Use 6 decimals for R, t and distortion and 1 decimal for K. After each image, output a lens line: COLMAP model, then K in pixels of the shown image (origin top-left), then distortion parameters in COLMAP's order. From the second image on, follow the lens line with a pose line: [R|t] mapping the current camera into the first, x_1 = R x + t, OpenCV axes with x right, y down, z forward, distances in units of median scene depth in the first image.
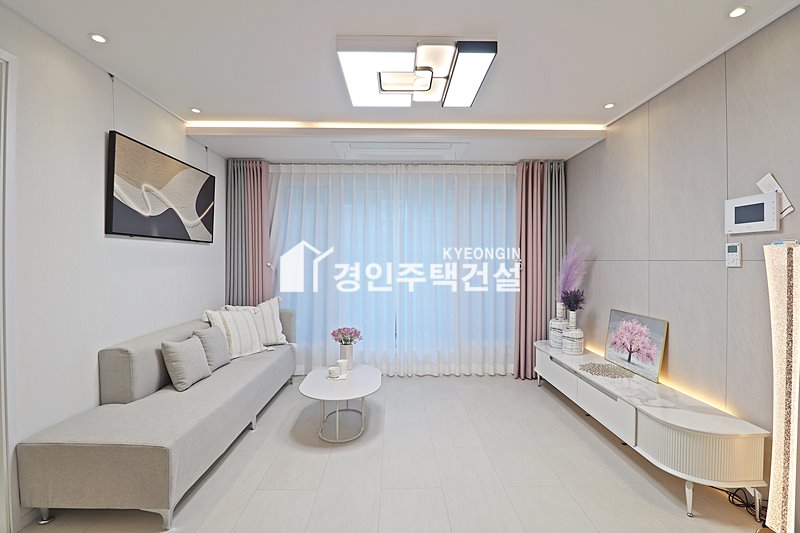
lens RADIAL K [[368.6, 0, 403.8], [0, 368.6, 262.0], [0, 0, 1]] dist [-0.009308, -0.010142]
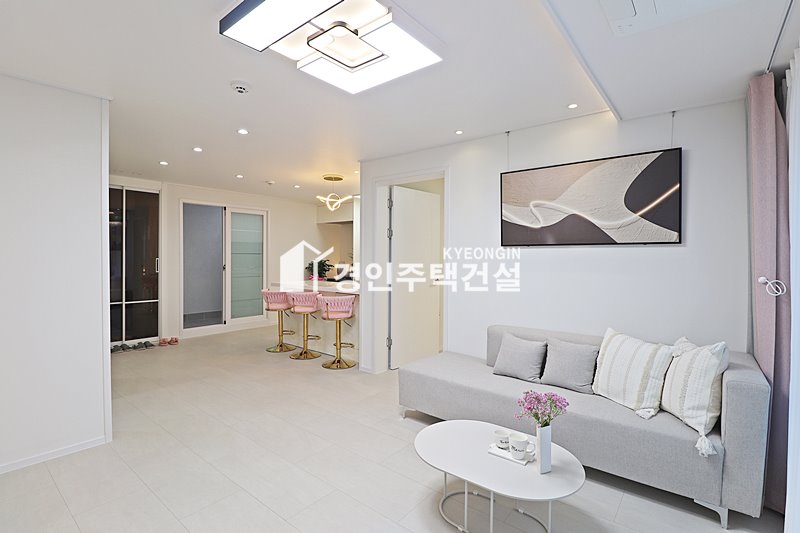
lens RADIAL K [[368.6, 0, 413.1], [0, 368.6, 259.0], [0, 0, 1]] dist [-0.009308, -0.010142]
pose [[-0.635737, 0.002400, -0.771902, 0.382034], [-0.009661, 0.999892, 0.011065, -0.027213], [0.771845, 0.014492, -0.635645, 1.175443]]
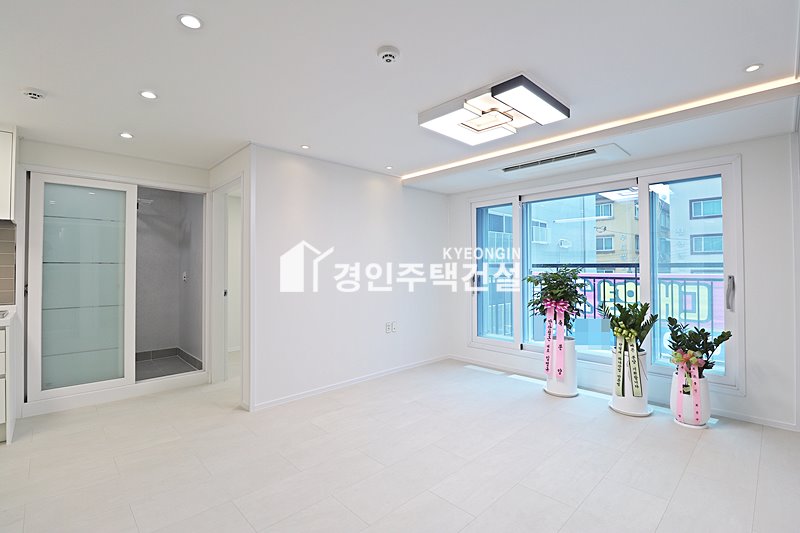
lens RADIAL K [[368.6, 0, 404.7], [0, 368.6, 260.8], [0, 0, 1]] dist [-0.009308, -0.010142]
pose [[0.681998, -0.021098, -0.731050, 0.504230], [0.004517, 0.999686, -0.024636, 0.000643], [0.731341, 0.013500, 0.681879, -0.020745]]
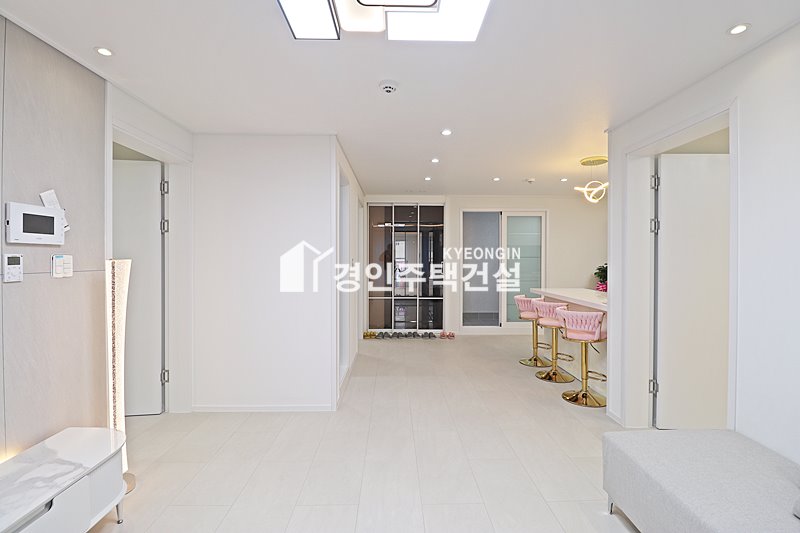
lens RADIAL K [[368.6, 0, 406.4], [0, 368.6, 260.1], [0, 0, 1]] dist [-0.009308, -0.010142]
pose [[-0.999999, -0.001516, 0.000816, -0.009481], [-0.001508, 0.999945, 0.010392, -0.029774], [-0.000831, 0.010391, -0.999946, 1.155825]]
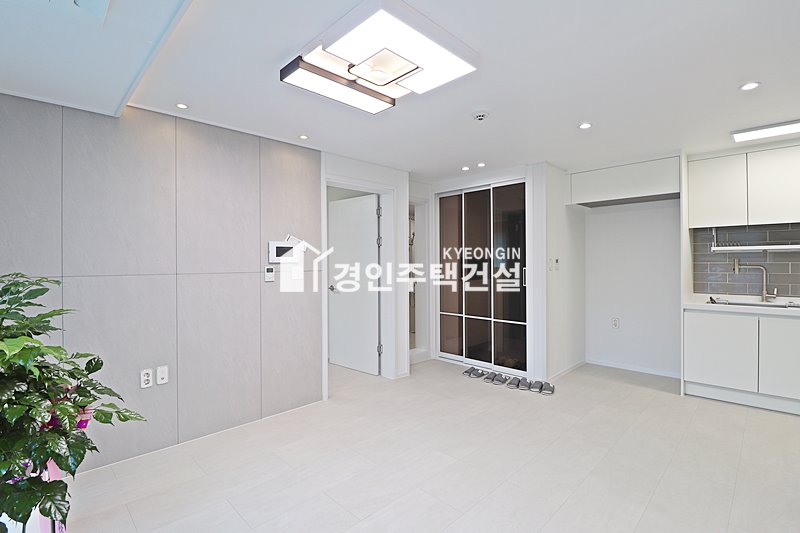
lens RADIAL K [[368.6, 0, 402.4], [0, 368.6, 262.8], [0, 0, 1]] dist [-0.009308, -0.010142]
pose [[-0.687278, -0.002557, 0.726390, -0.477359], [0.005473, 0.999947, 0.008698, -0.027788], [-0.726374, 0.009954, -0.687228, 1.128590]]
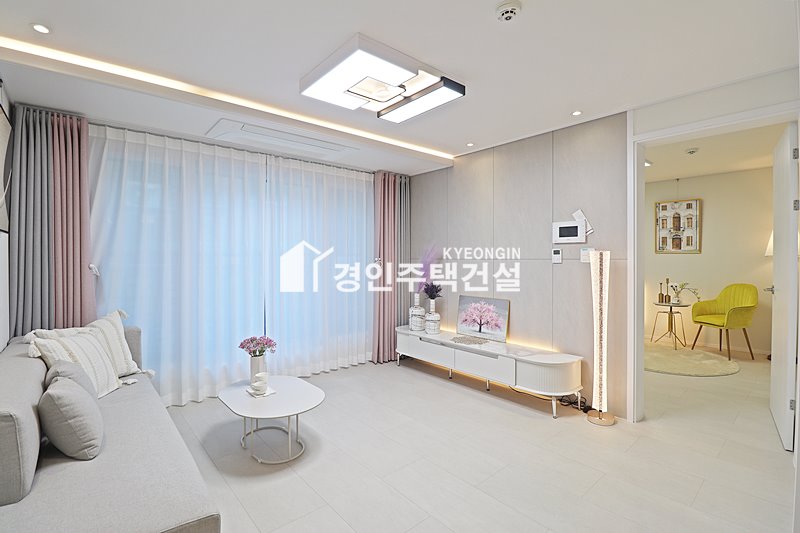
lens RADIAL K [[368.6, 0, 405.6], [0, 368.6, 261.7], [0, 0, 1]] dist [-0.009308, -0.010142]
pose [[0.767284, -0.009259, 0.641241, -0.438362], [0.004562, 0.999949, 0.008980, -0.006810], [-0.641291, -0.003964, 0.767287, 0.097735]]
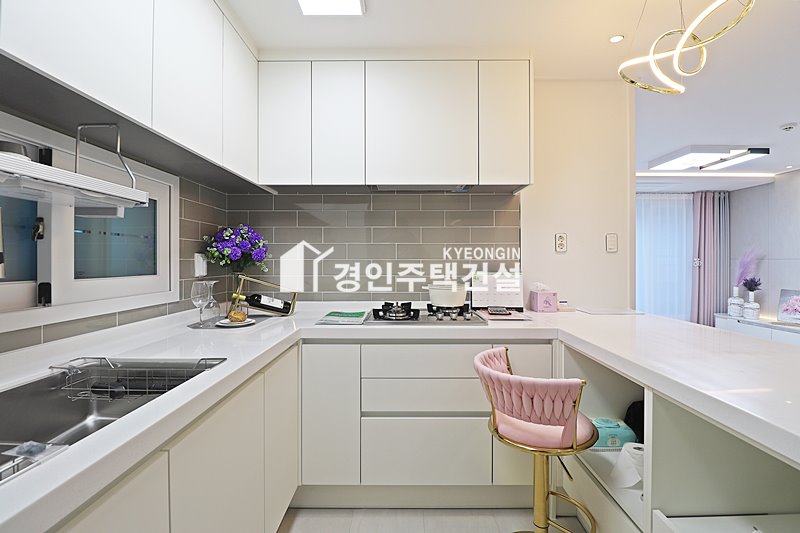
lens RADIAL K [[368.6, 0, 403.5], [0, 368.6, 260.6], [0, 0, 1]] dist [-0.009308, -0.010142]
pose [[0.999309, -0.000738, -0.037160, -1.009881], [0.000698, 0.999999, -0.001093, 0.003275], [0.037160, 0.001066, 0.999309, -0.623218]]
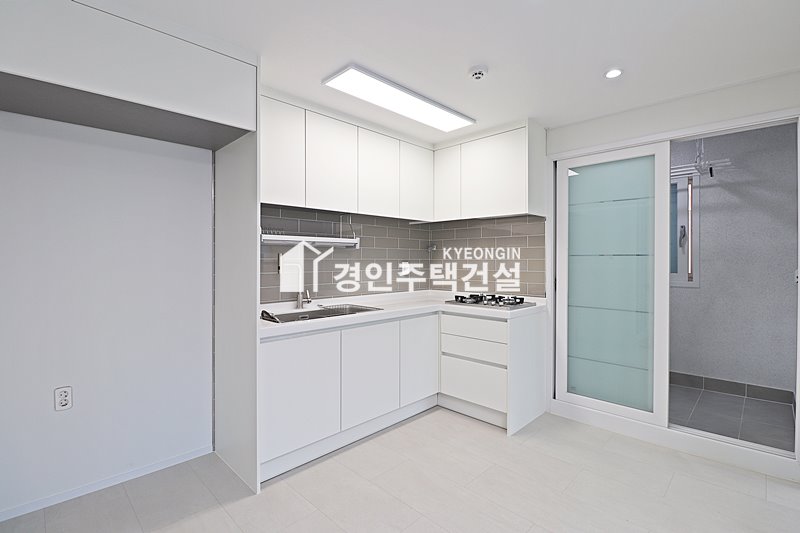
lens RADIAL K [[368.6, 0, 398.6], [0, 368.6, 264.0], [0, 0, 1]] dist [-0.009308, -0.010142]
pose [[-0.720394, 0.000844, -0.693565, 0.036273], [-0.005906, 0.999956, 0.007351, -0.006628], [0.693540, 0.009392, -0.720357, 0.324220]]
